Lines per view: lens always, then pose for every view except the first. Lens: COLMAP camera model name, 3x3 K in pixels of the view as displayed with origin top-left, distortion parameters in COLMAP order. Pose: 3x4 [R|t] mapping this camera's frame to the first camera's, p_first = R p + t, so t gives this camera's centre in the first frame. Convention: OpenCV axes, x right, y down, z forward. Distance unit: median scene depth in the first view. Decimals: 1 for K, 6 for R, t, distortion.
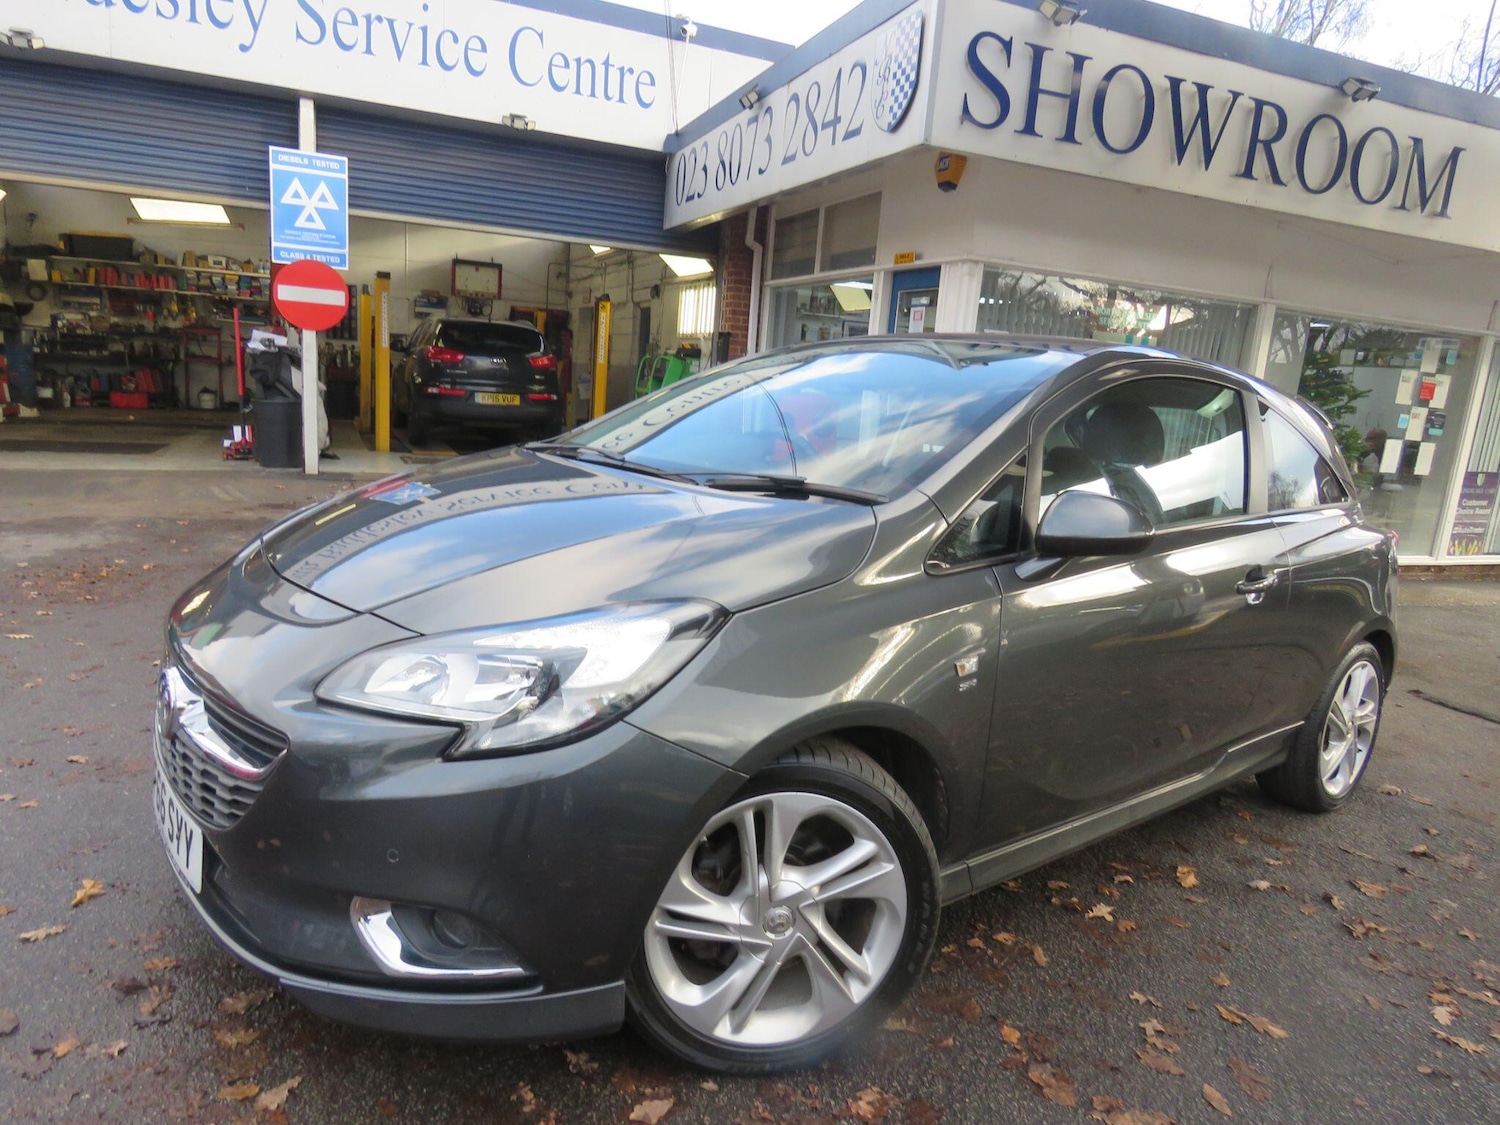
lens RADIAL K [[962.8, 0, 747.1], [0, 962.8, 562.2], [0, 0, 1]] dist [0.003838, -0.009908]
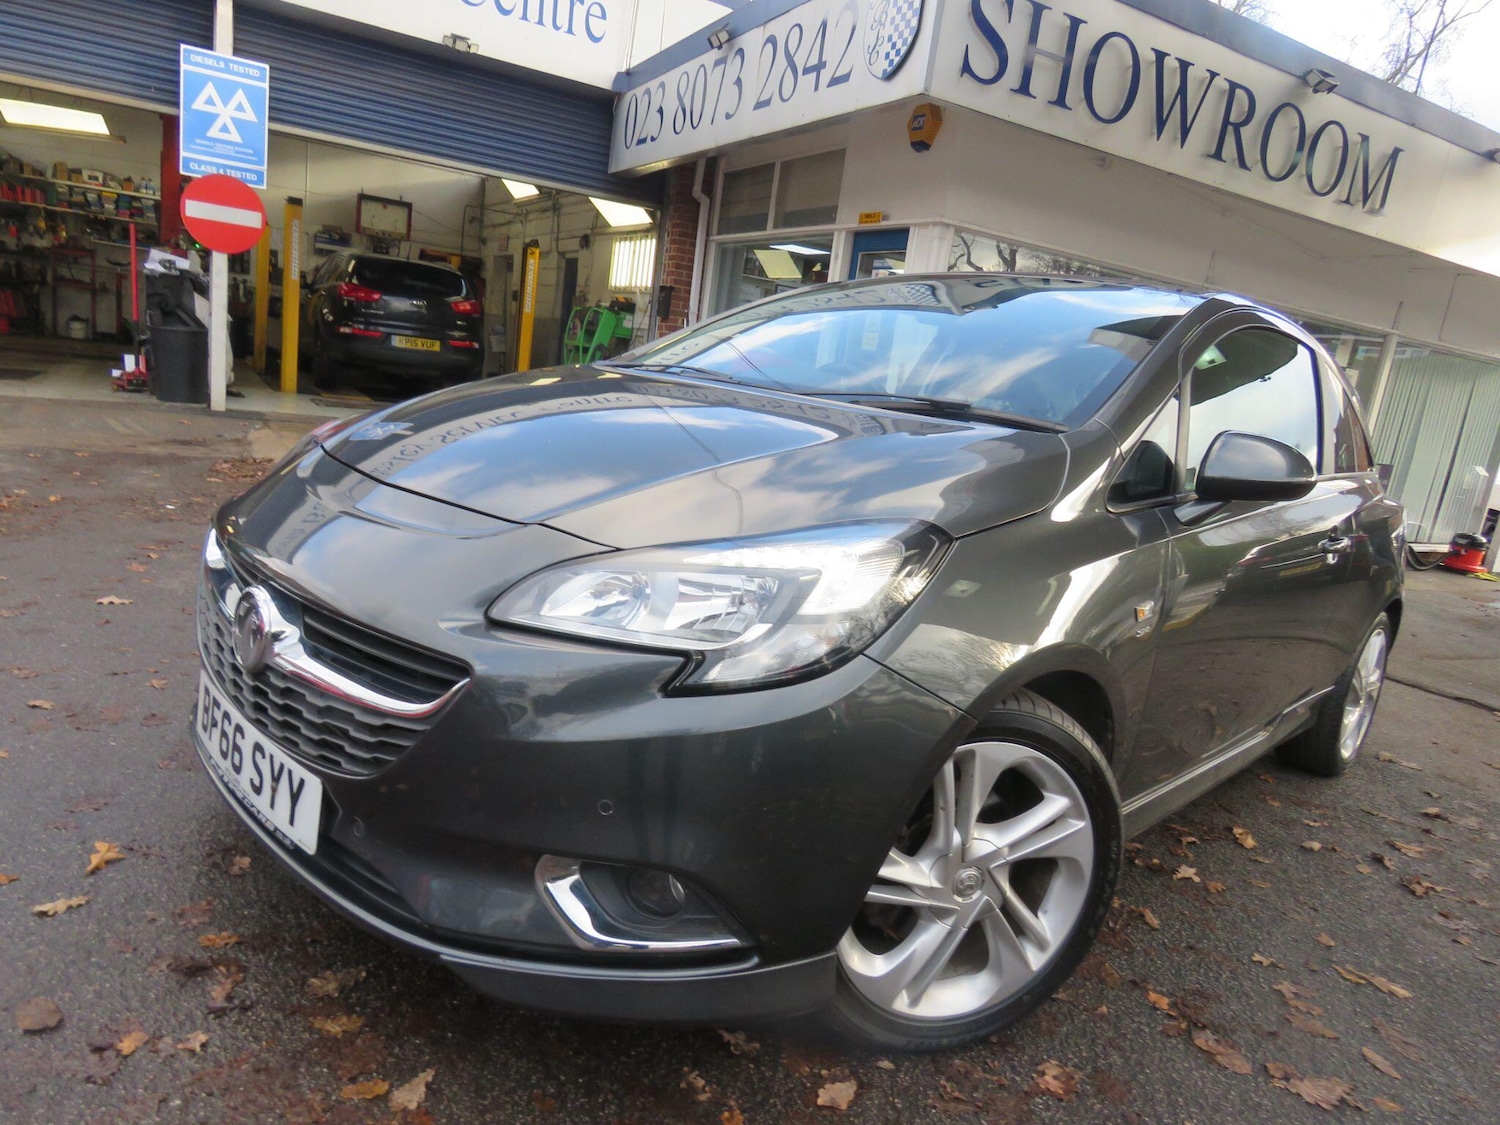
lens RADIAL K [[962.8, 0, 744.6], [0, 962.8, 559.6], [0, 0, 1]] dist [0.003838, -0.009908]
pose [[0.992682, 0.031370, 0.116608, -0.070404], [-0.034475, 0.999100, 0.024707, 0.013081], [-0.115728, -0.028547, 0.992871, 0.032503]]
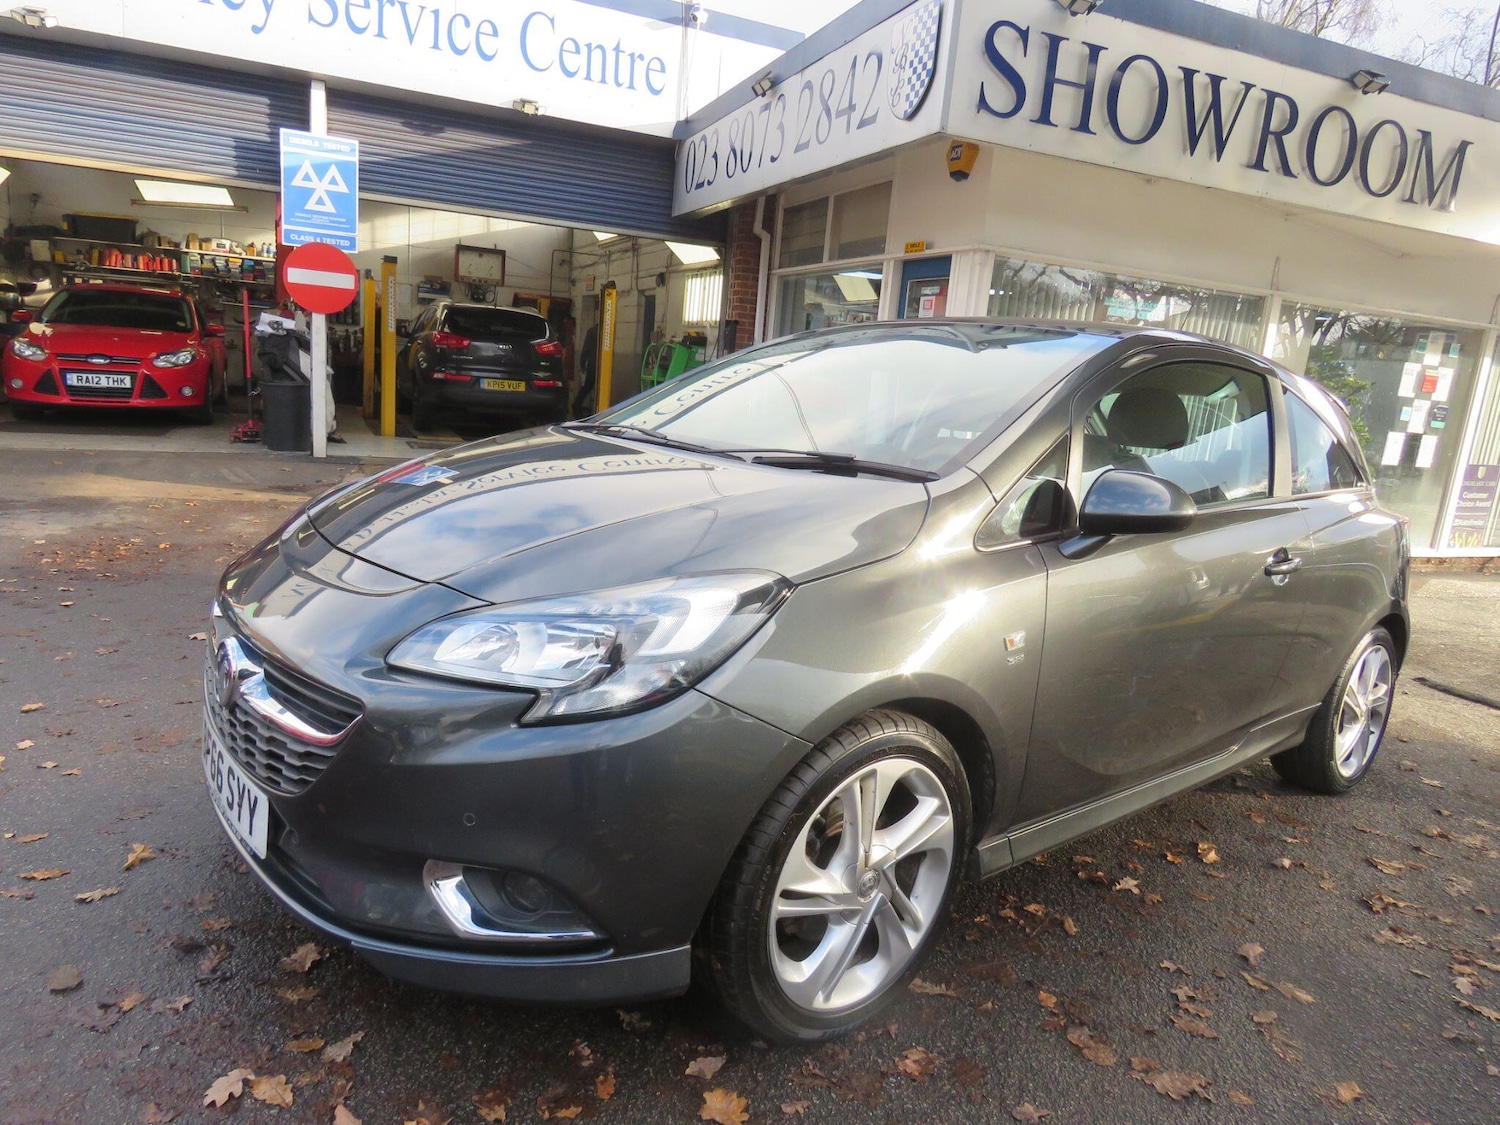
lens RADIAL K [[962.8, 0, 746.8], [0, 962.8, 557.0], [0, 0, 1]] dist [0.003838, -0.009908]
pose [[0.999954, 0.008225, 0.004994, -0.015074], [-0.008248, 0.999955, 0.004673, 0.005030], [-0.004956, -0.004714, 0.999977, -0.005519]]
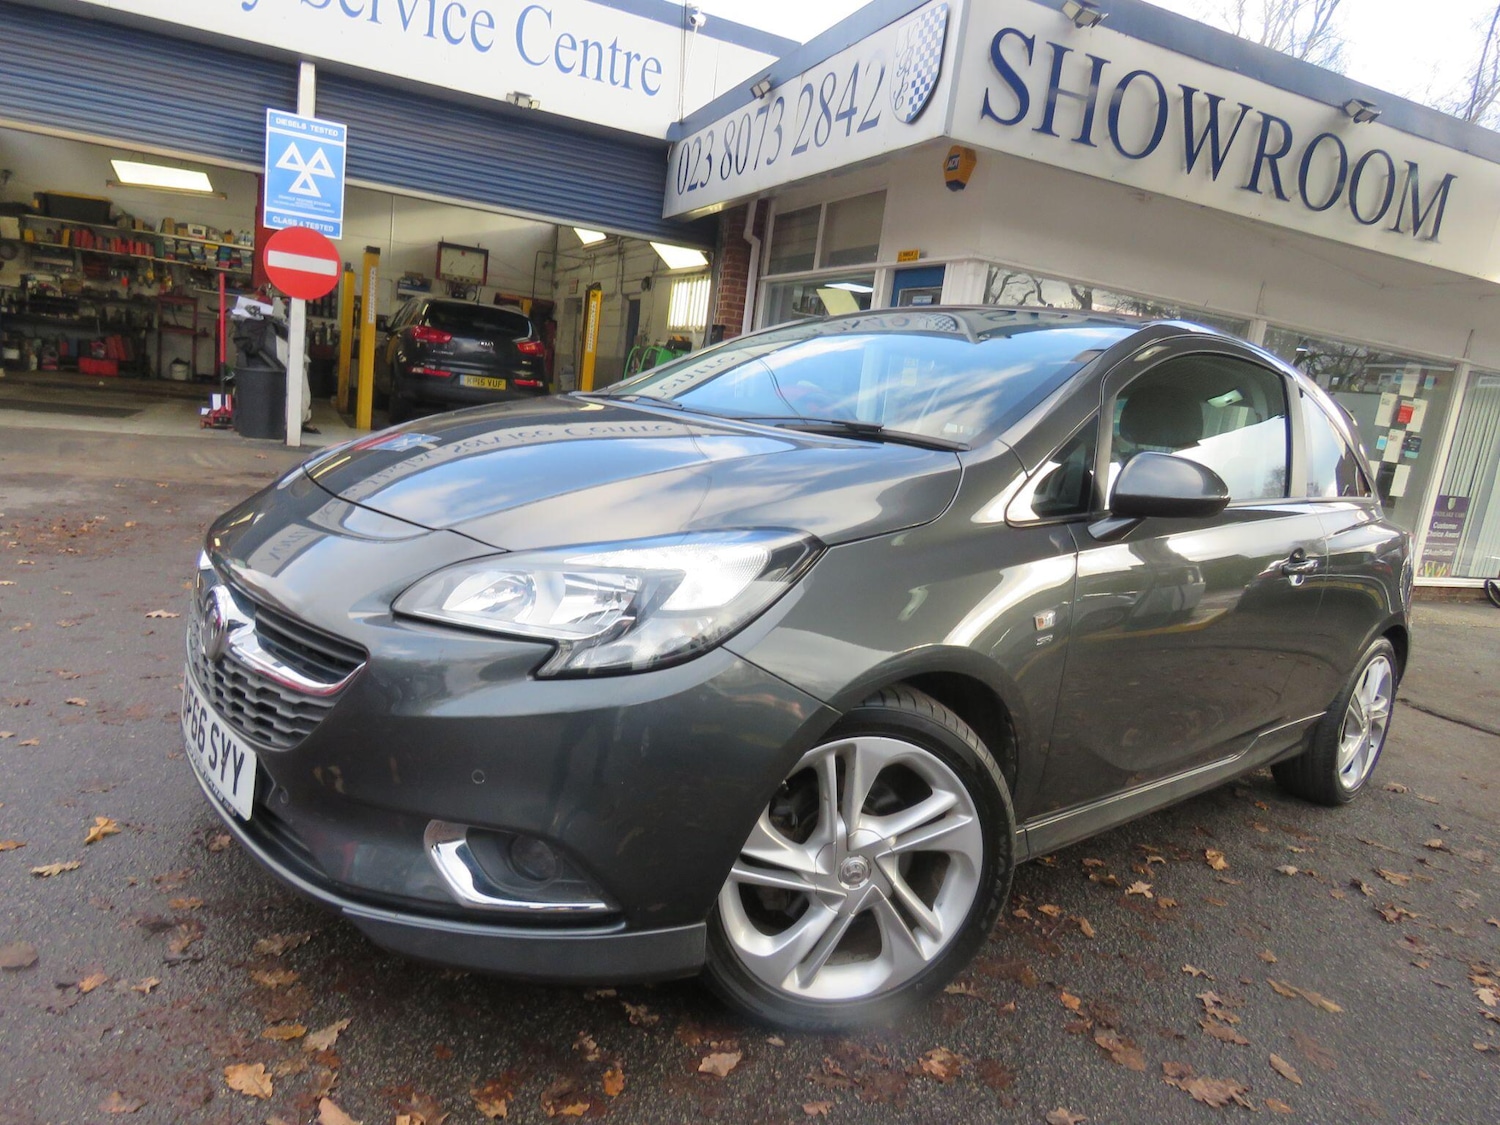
lens RADIAL K [[962.8, 0, 748.4], [0, 962.8, 555.1], [0, 0, 1]] dist [0.003838, -0.009908]
pose [[0.998418, 0.041304, 0.038146, -0.029783], [-0.040784, 0.999065, -0.014311, 0.018345], [-0.038701, 0.012733, 0.999170, 0.009002]]
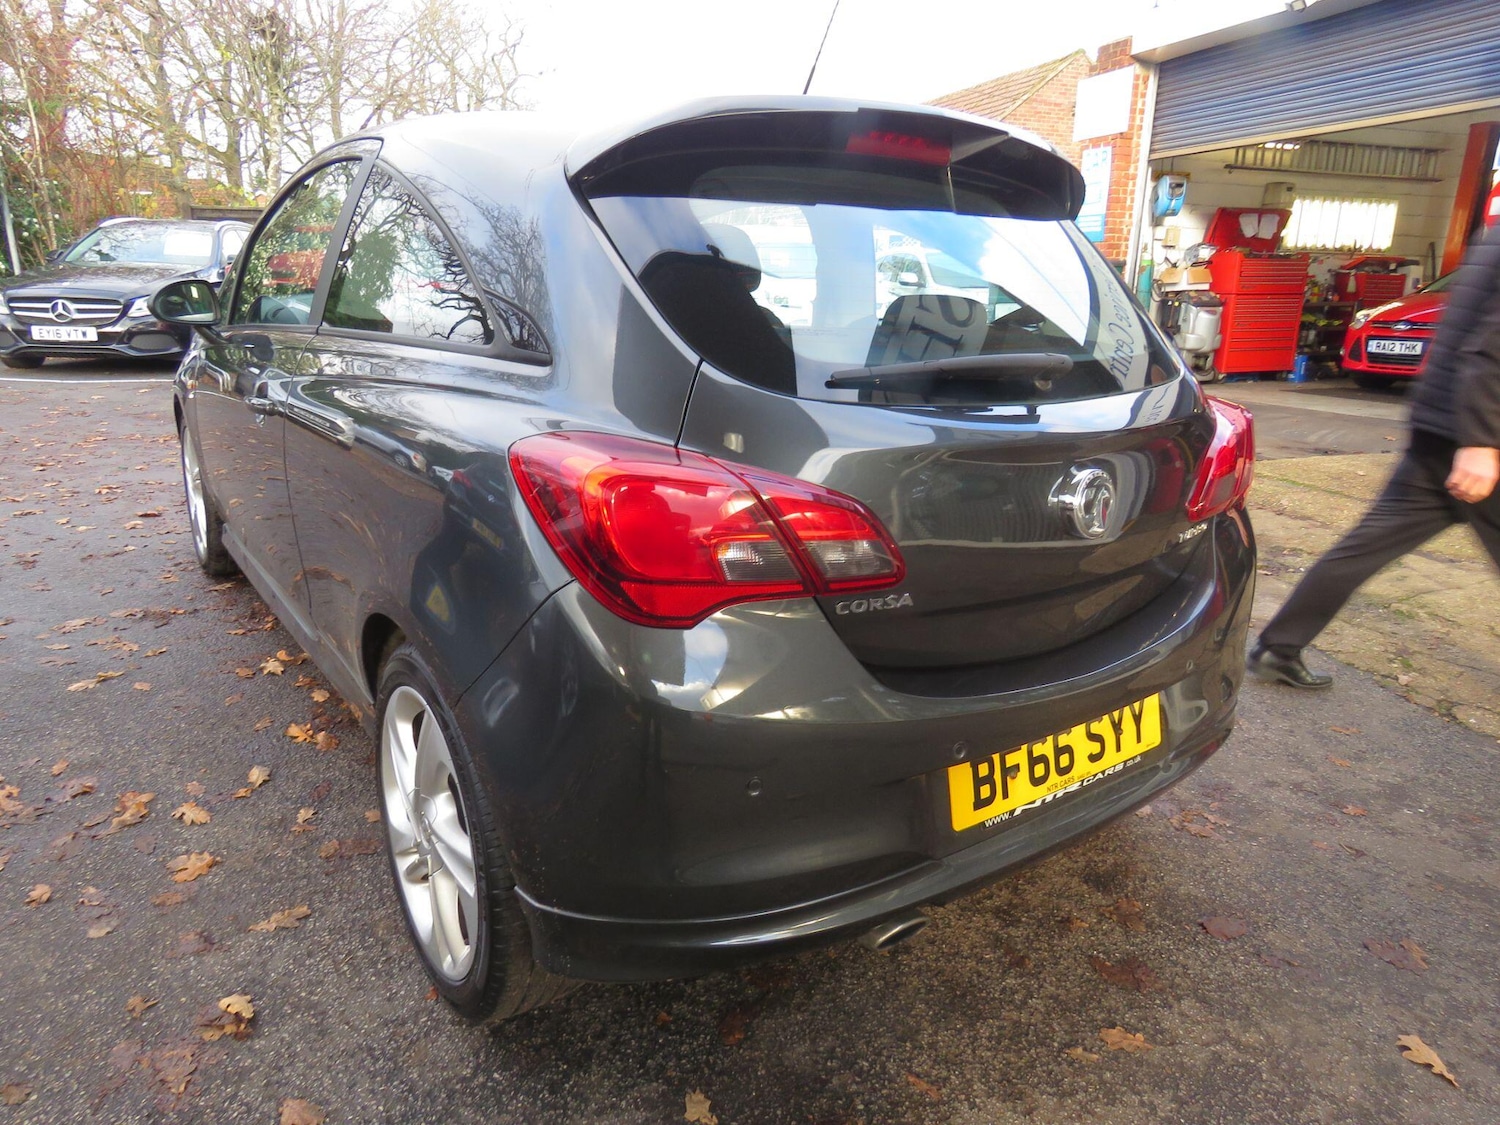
lens RADIAL K [[962.8, 0, 741.5], [0, 962.8, 568.9], [0, 0, 1]] dist [0.003838, -0.009908]
pose [[-0.059832, 0.213876, -0.975027, 0.501643], [-0.208162, 0.952629, 0.221736, -0.042039], [0.976263, 0.216230, -0.012477, 0.543275]]
